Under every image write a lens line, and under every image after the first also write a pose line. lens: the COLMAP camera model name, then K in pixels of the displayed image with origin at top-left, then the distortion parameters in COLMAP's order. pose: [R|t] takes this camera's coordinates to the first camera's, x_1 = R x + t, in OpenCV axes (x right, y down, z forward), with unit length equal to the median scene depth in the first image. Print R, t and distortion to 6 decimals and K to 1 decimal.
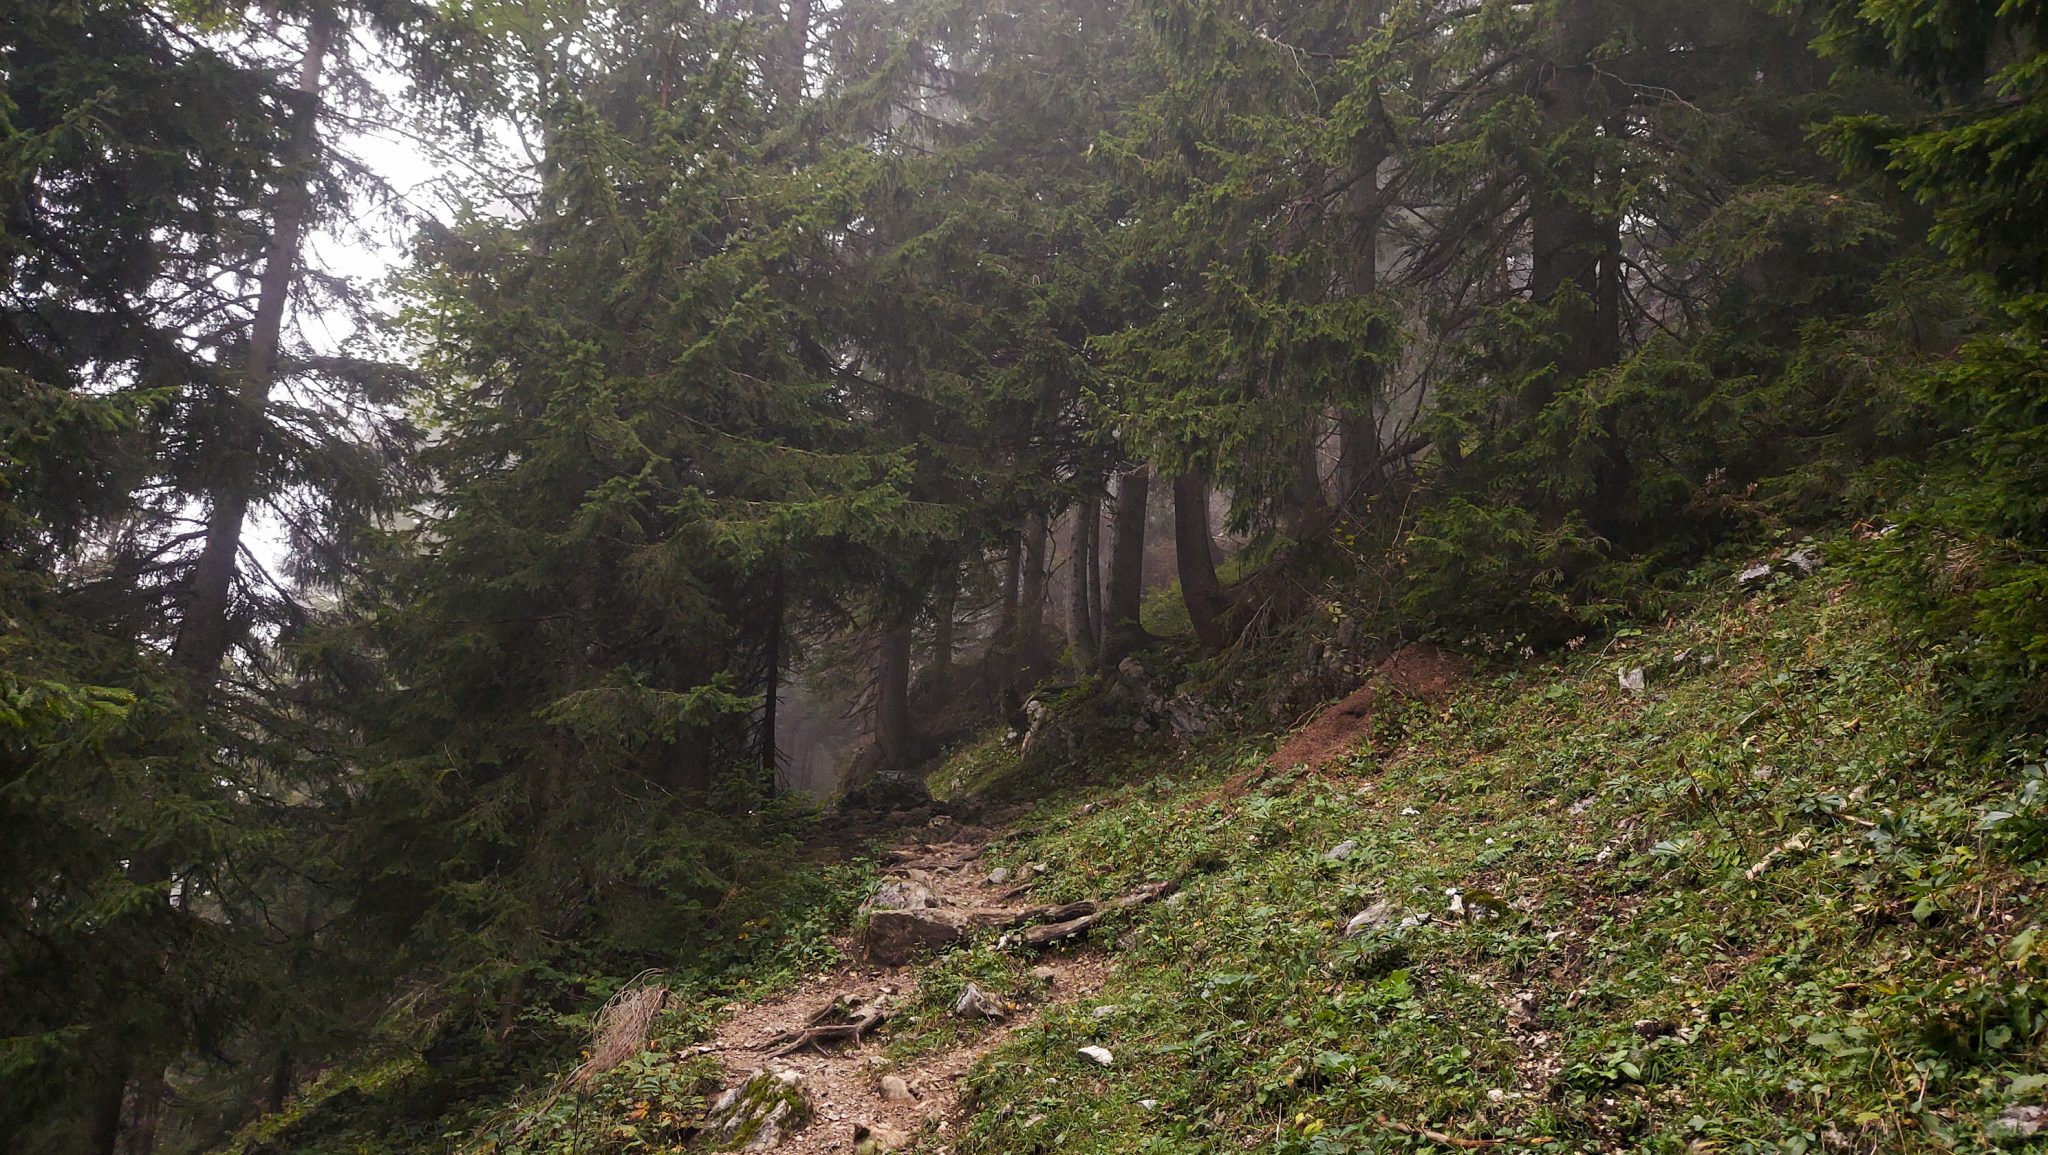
lens RADIAL K [[1433.8, 0, 1033.9], [0, 1433.8, 590.1], [0, 0, 1]] dist [0.044824, -0.063678]
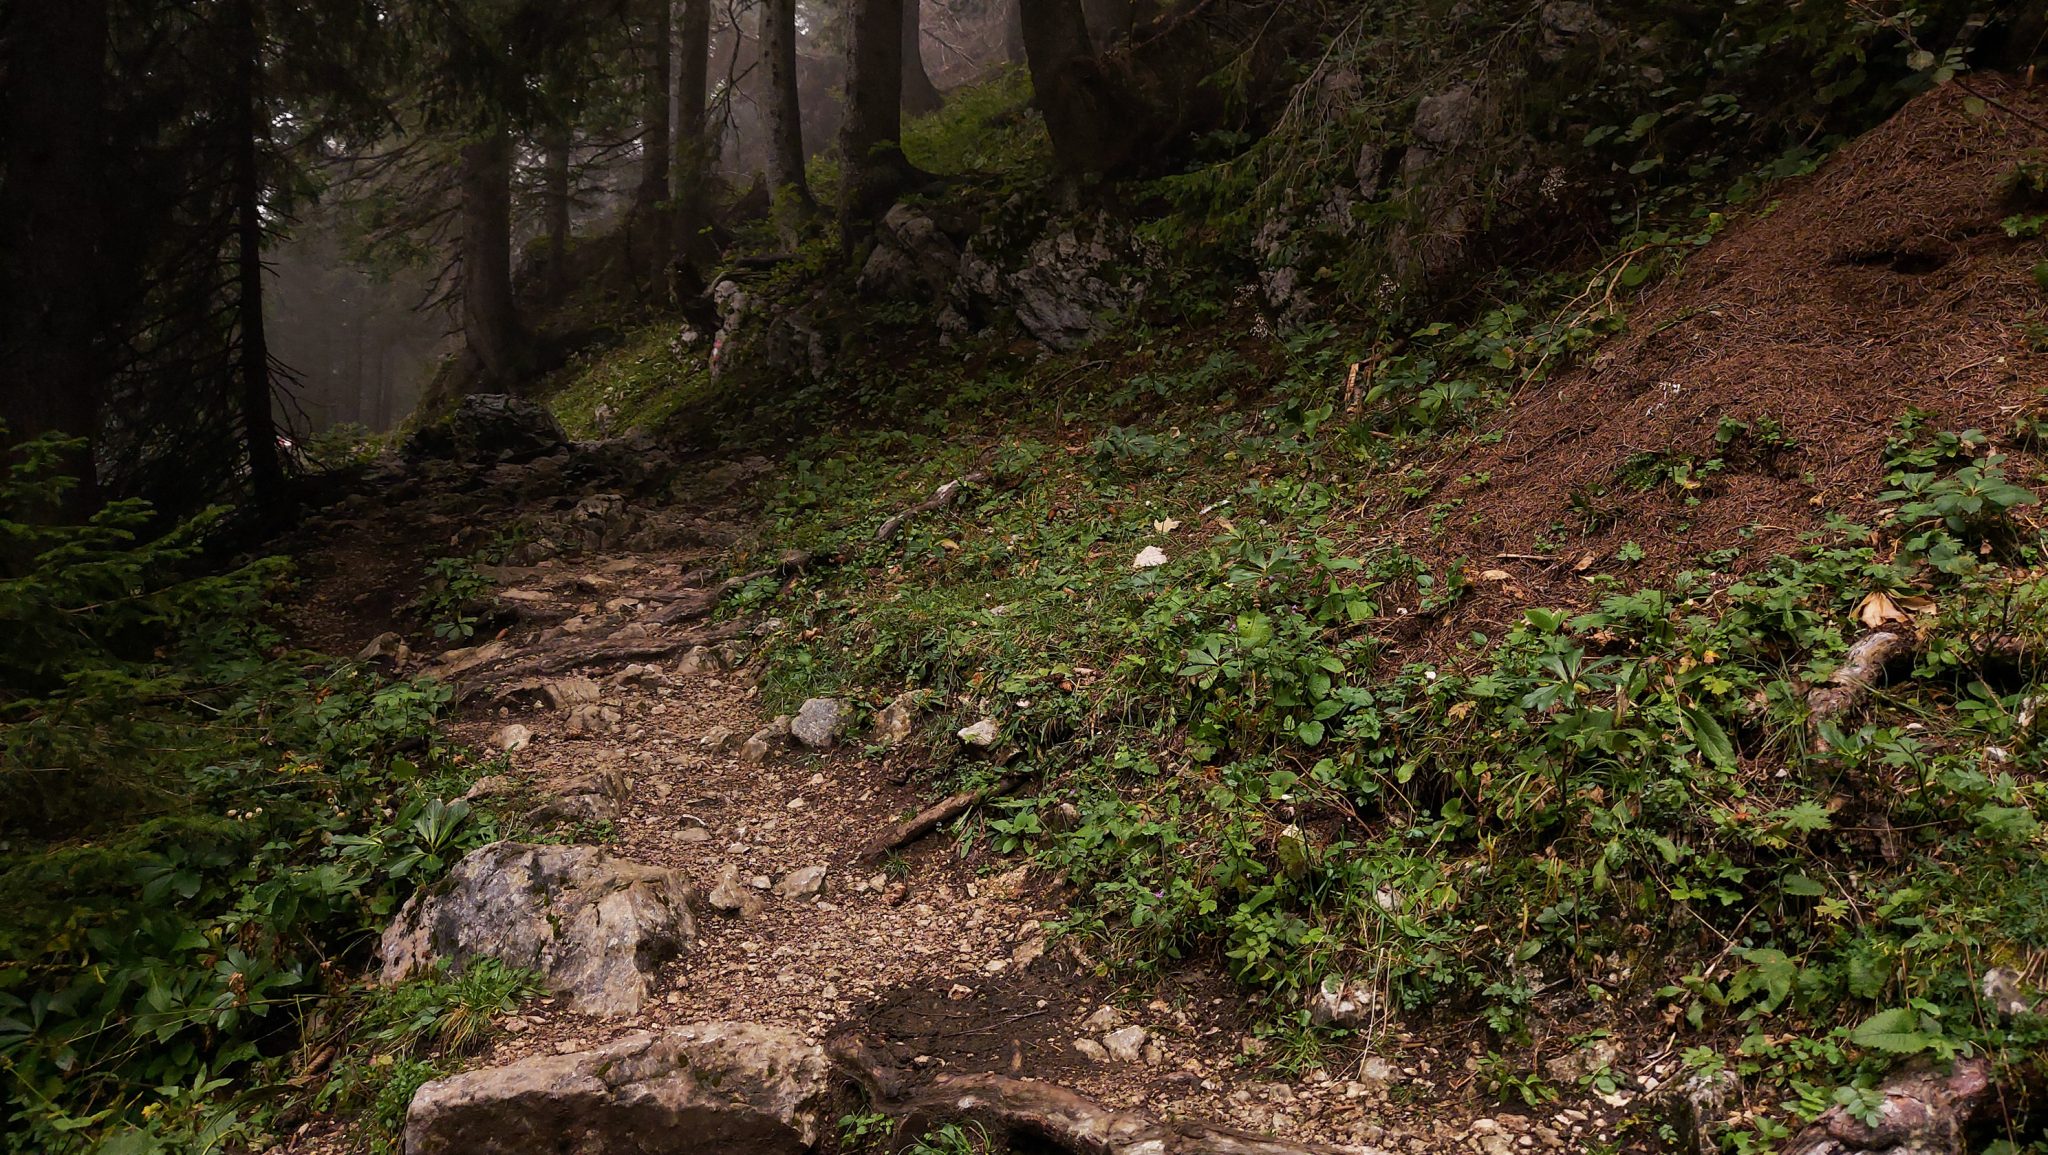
lens RADIAL K [[1433.8, 0, 1033.9], [0, 1433.8, 590.1], [0, 0, 1]] dist [0.044824, -0.063678]
pose [[0.968010, -0.042264, 0.247327, -0.035702], [-0.026109, 0.963394, 0.266814, 0.041342], [-0.249550, -0.264736, 0.931472, 0.394626]]
